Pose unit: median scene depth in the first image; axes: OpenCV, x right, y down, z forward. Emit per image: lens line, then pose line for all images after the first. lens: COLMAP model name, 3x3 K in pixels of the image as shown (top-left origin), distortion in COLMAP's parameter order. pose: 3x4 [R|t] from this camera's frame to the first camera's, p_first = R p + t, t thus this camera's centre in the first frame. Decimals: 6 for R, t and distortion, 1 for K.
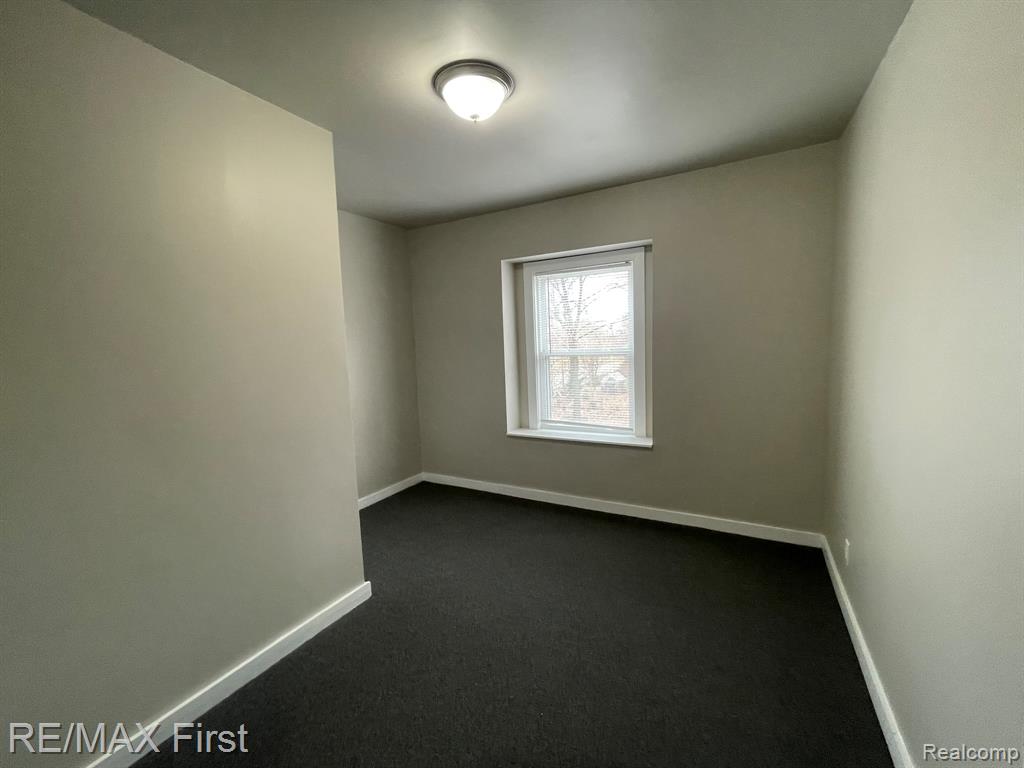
lens RADIAL K [[414.6, 0, 507.7], [0, 414.6, 390.4], [0, 0, 1]] dist [0.001119, -0.000372]
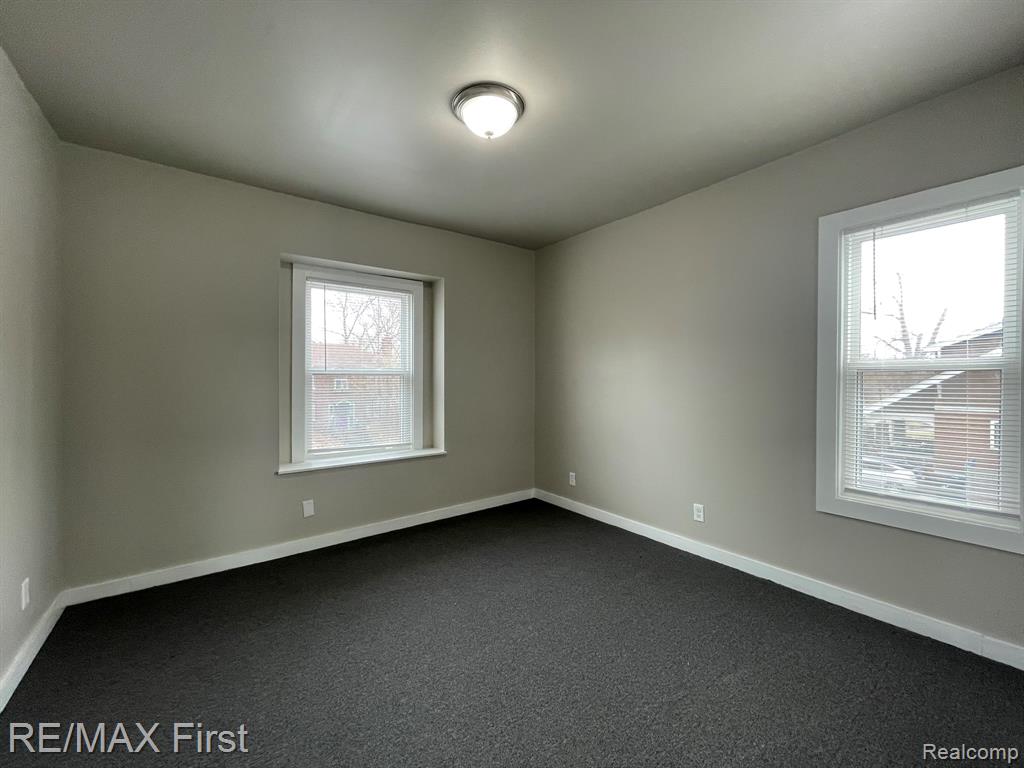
lens RADIAL K [[414.6, 0, 506.9], [0, 414.6, 380.5], [0, 0, 1]] dist [0.001119, -0.000372]
pose [[0.416549, -0.002222, 0.909110, -0.584820], [0.068433, 0.997237, -0.028919, -0.021692], [-0.906534, 0.074259, 0.415550, 0.316981]]
